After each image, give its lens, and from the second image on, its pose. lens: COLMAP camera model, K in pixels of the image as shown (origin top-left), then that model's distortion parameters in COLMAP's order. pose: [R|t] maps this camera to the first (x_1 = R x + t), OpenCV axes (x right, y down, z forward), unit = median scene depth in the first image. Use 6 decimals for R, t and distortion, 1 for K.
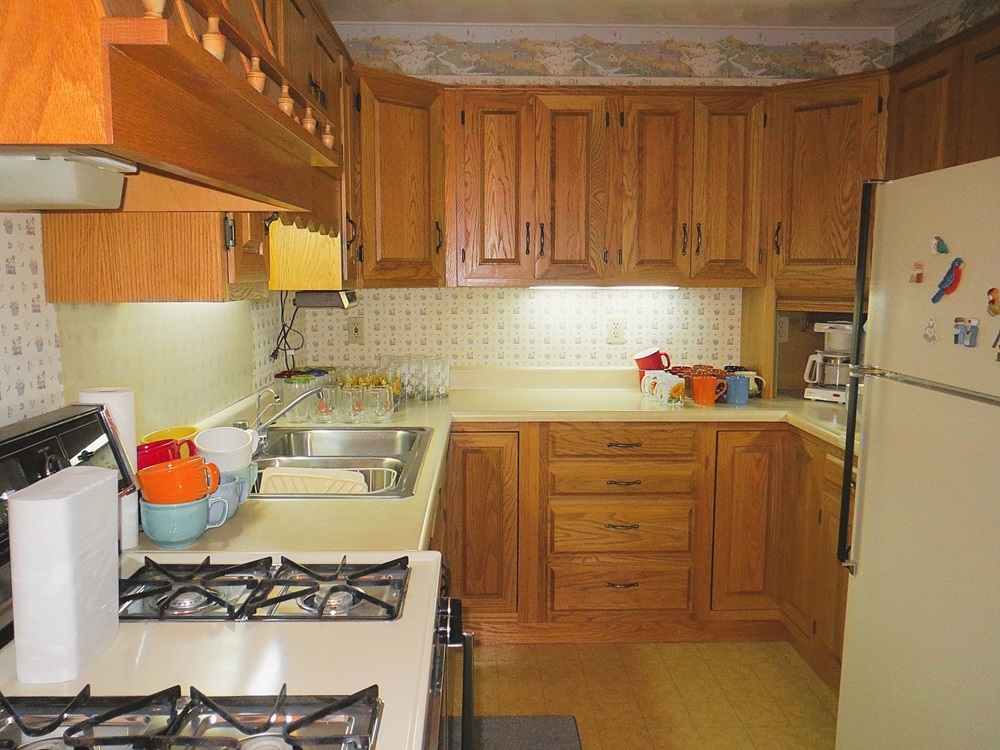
lens RADIAL K [[831.1, 0, 499.2], [0, 831.1, 373.8], [0, 0, 1]] dist [-0.024010, 0.002932]
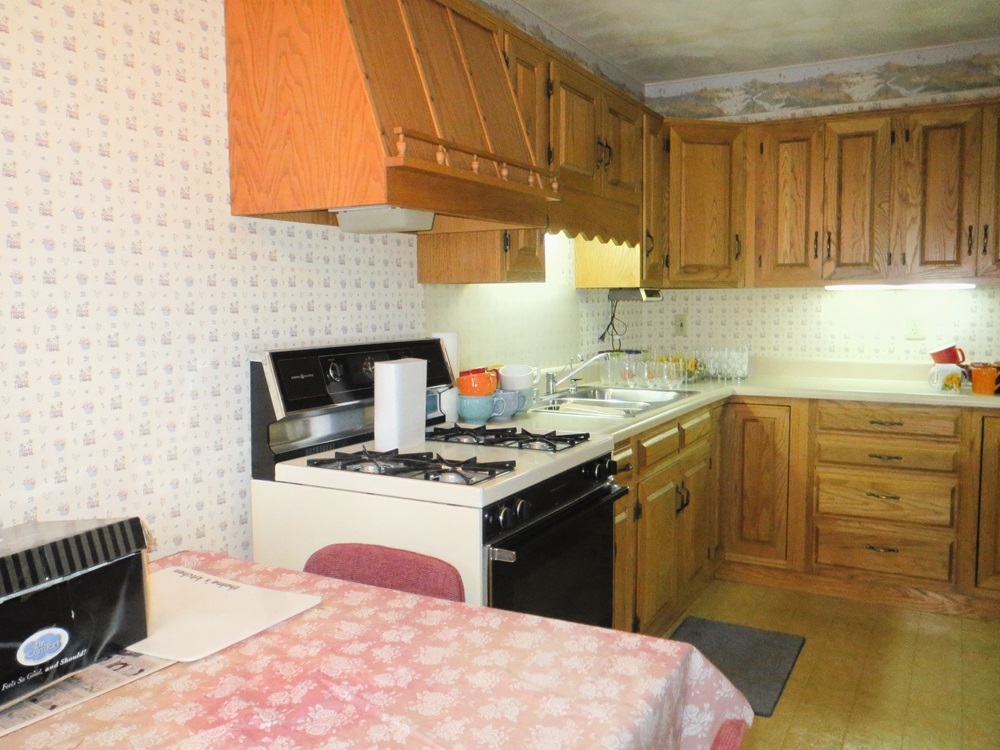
lens RADIAL K [[831.1, 0, 500.9], [0, 831.1, 374.2], [0, 0, 1]] dist [-0.024010, 0.002932]
pose [[0.863305, 0.037825, -0.503262, 0.255127], [-0.052479, 0.998510, -0.014976, 0.061968], [0.501946, 0.039340, 0.864004, -0.233411]]
